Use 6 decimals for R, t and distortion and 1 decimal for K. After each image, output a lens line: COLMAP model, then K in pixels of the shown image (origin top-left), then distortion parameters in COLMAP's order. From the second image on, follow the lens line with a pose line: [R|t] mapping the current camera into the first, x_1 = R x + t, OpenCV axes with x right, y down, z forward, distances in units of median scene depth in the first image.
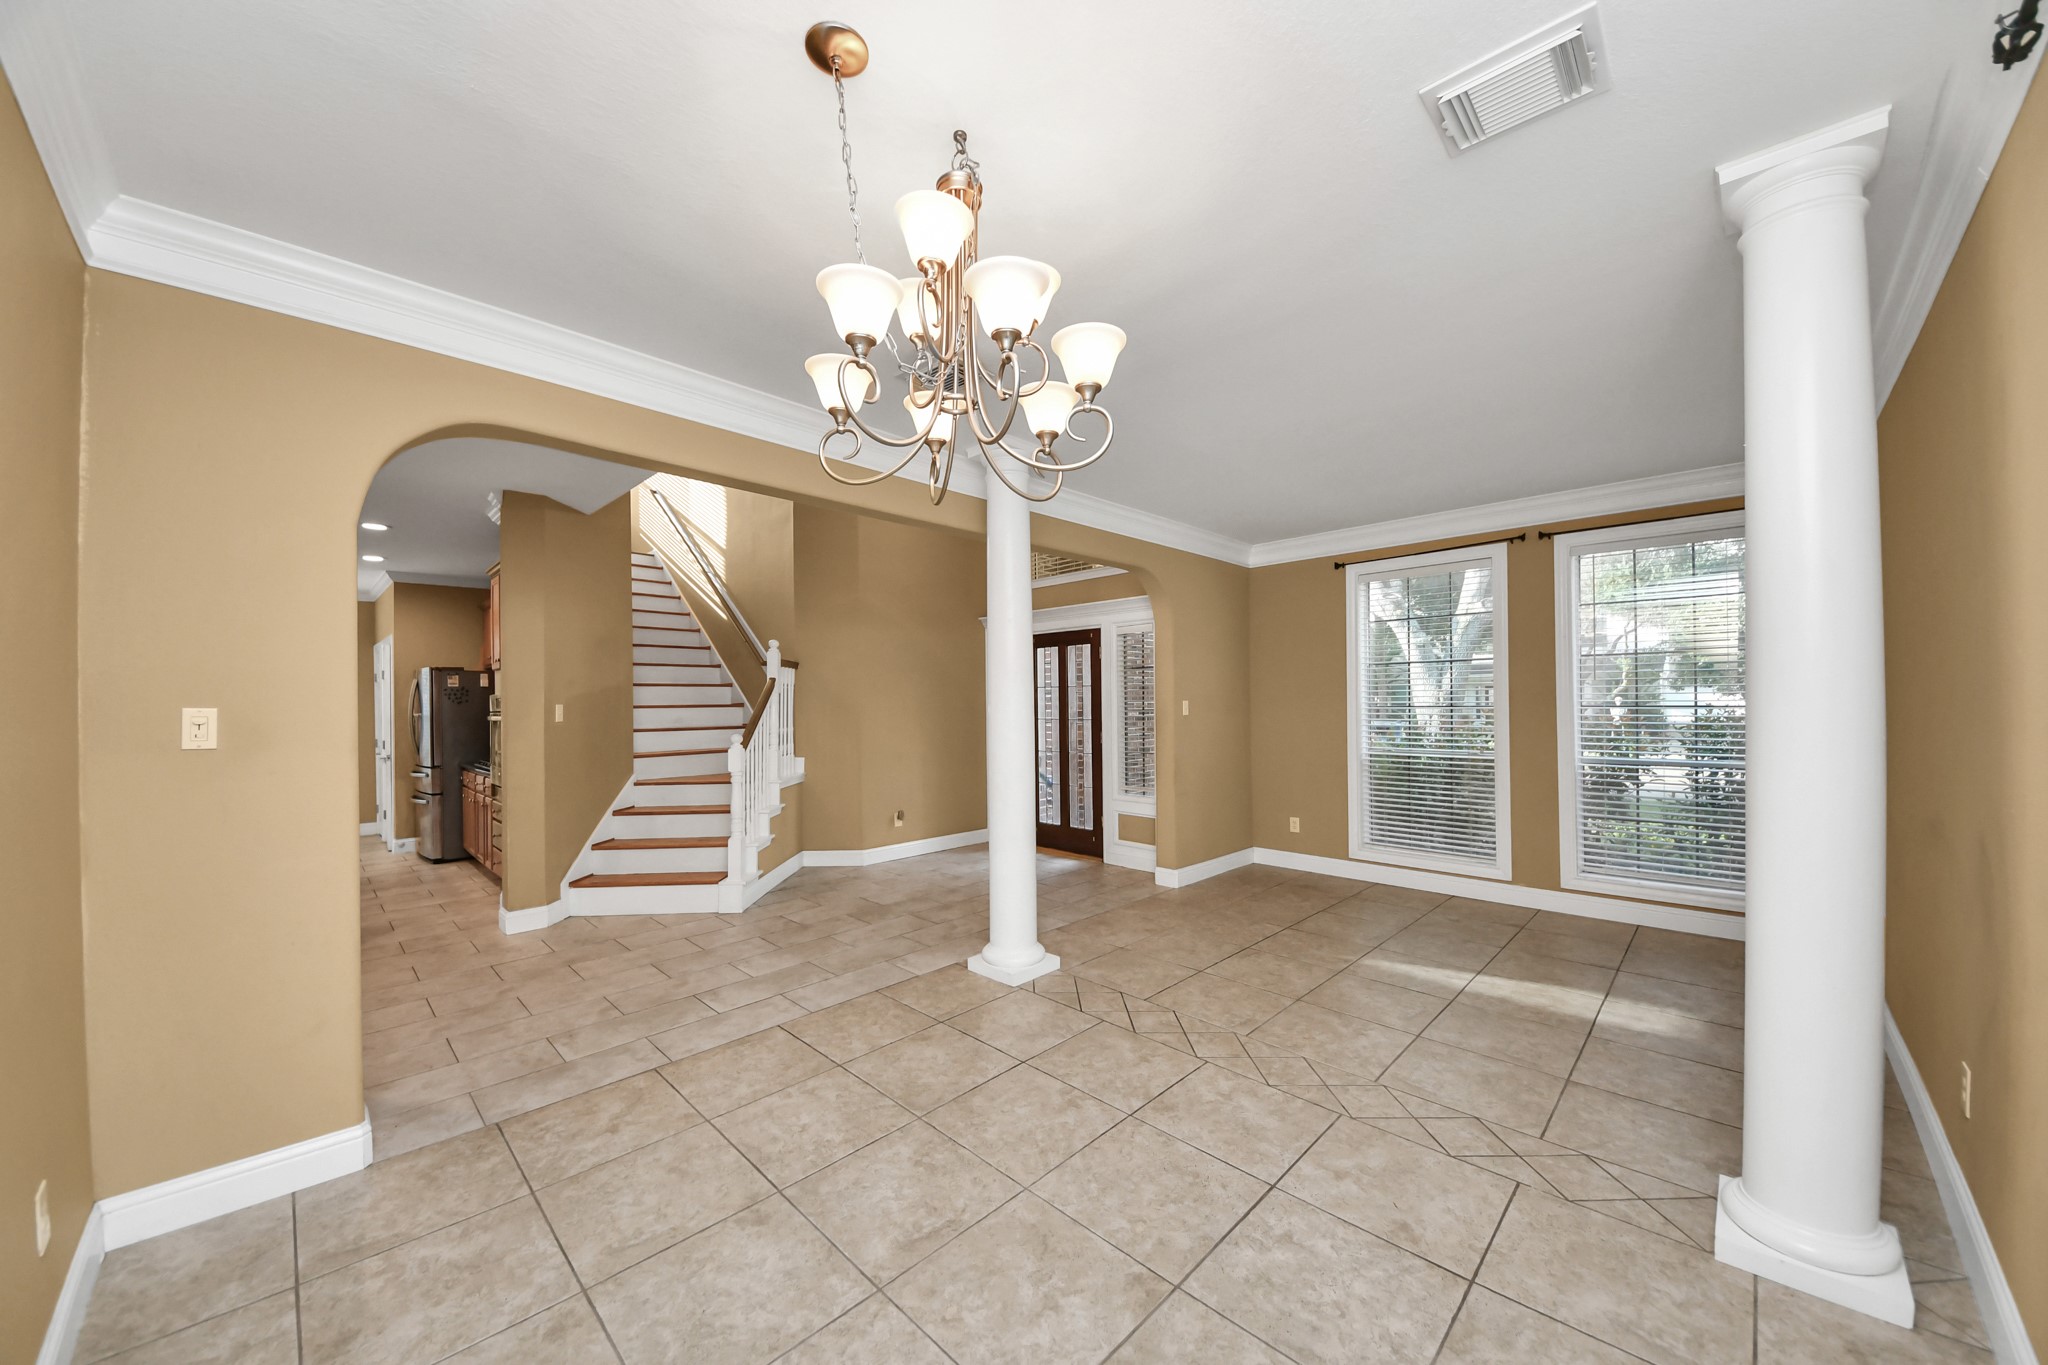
lens RADIAL K [[740.5, 0, 1018.0], [0, 740.5, 691.1], [0, 0, 1]] dist [-0.000290, -0.000354]
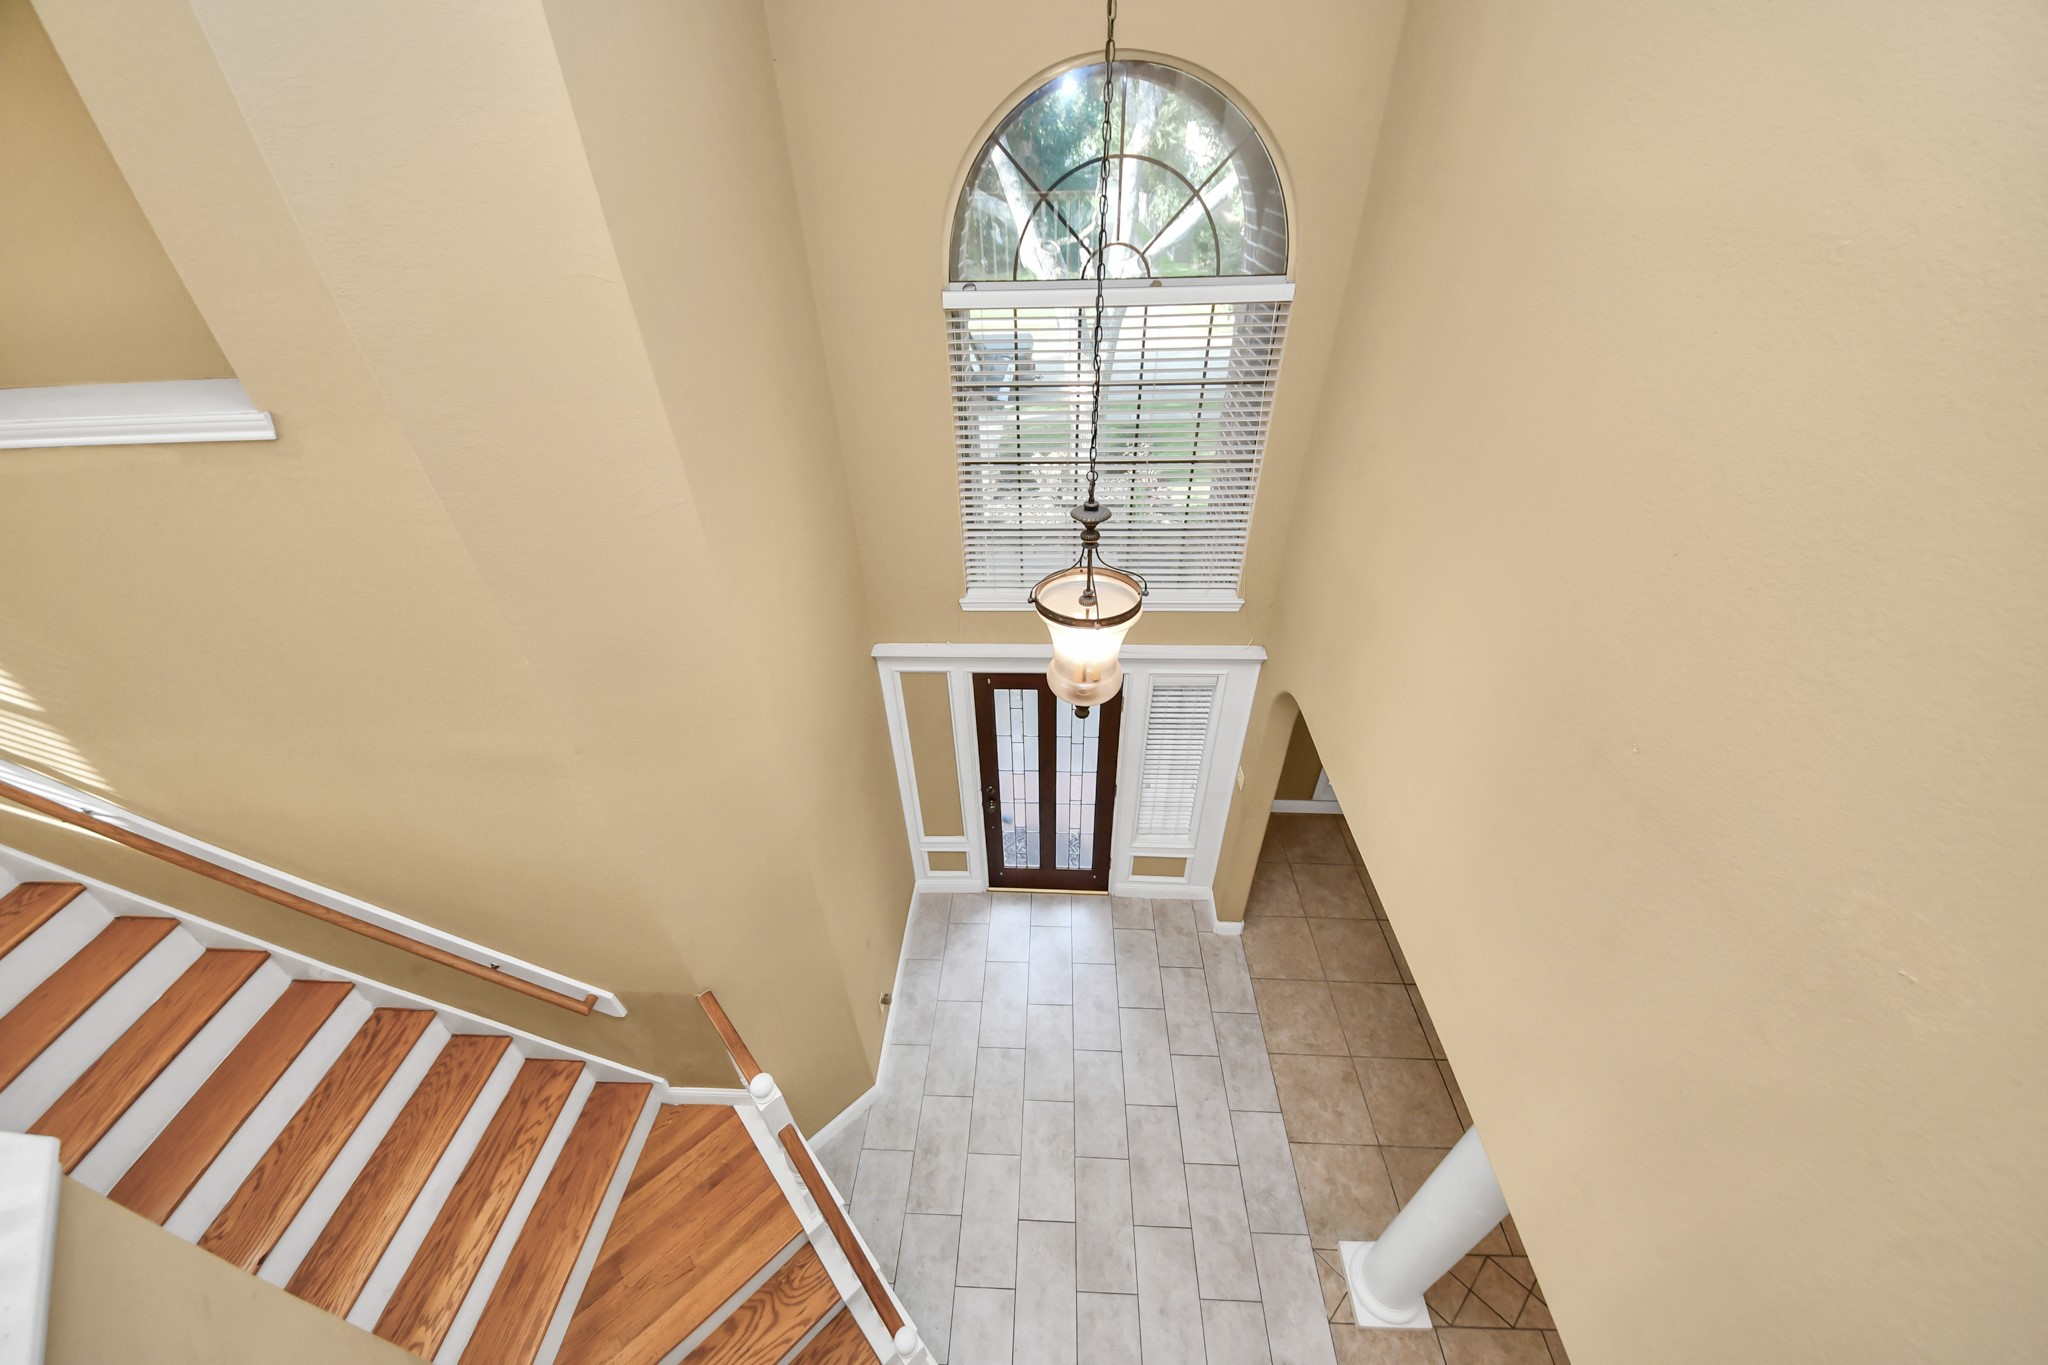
lens RADIAL K [[740.5, 0, 1027.0], [0, 740.5, 693.6], [0, 0, 1]] dist [-0.000290, -0.000354]
pose [[0.740332, -0.412936, 0.530464, -0.679243], [0.001963, 0.790422, 0.612559, -1.036081], [-0.672238, -0.452456, 0.585986, 1.415448]]
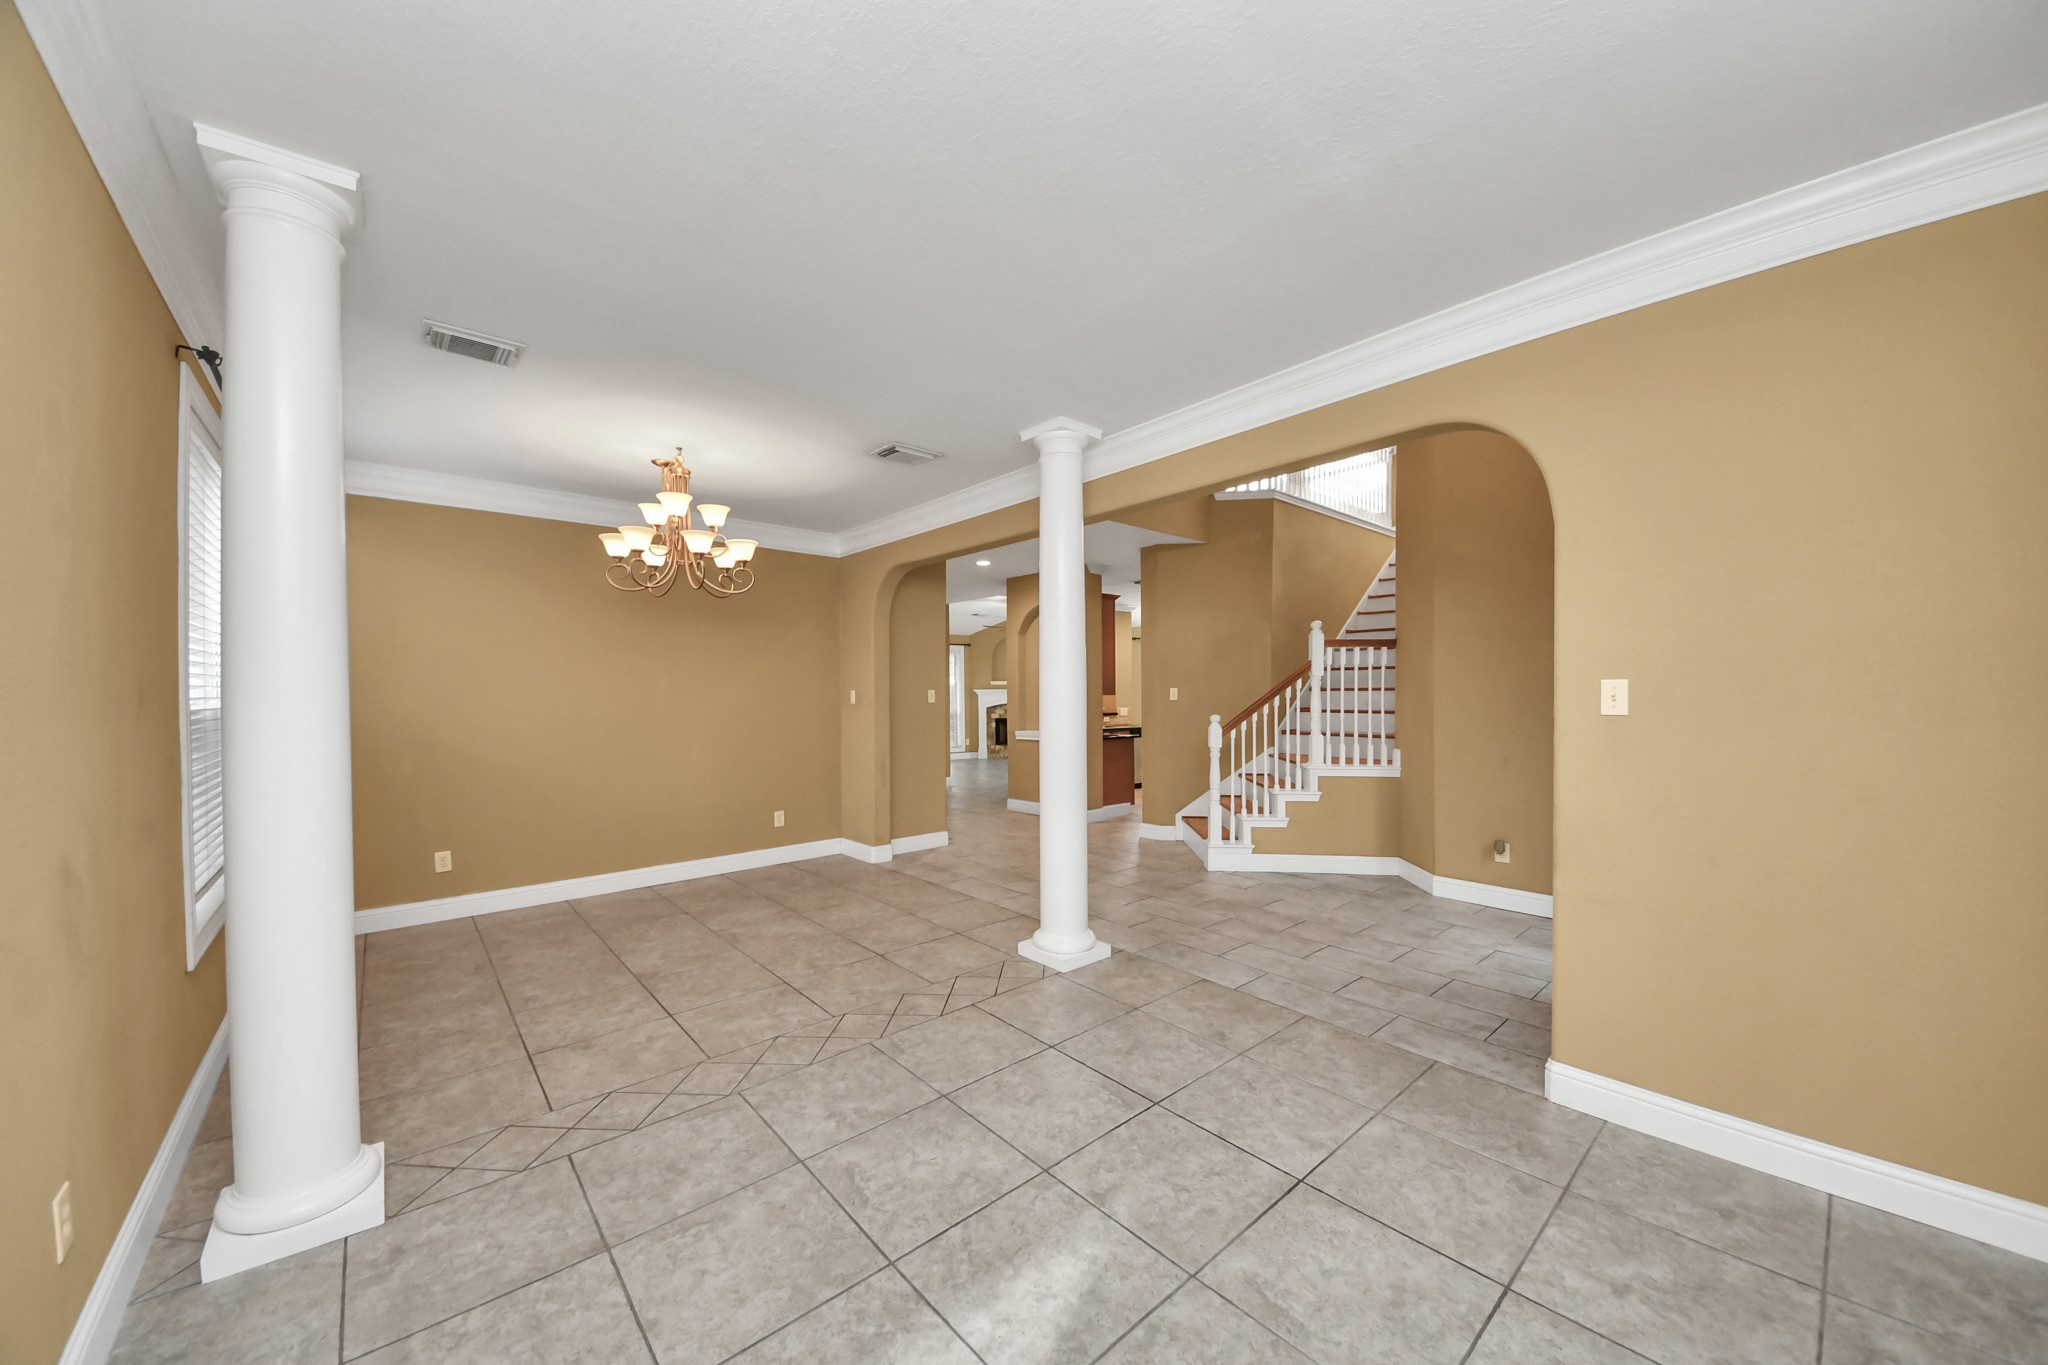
lens RADIAL K [[740.5, 0, 1022.2], [0, 740.5, 687.9], [0, 0, 1]] dist [-0.000290, -0.000354]
pose [[-0.071431, 0.010543, -0.997390, 1.274200], [0.007272, 0.999923, 0.010049, 0.009161], [0.997419, -0.006535, -0.071502, 1.314854]]
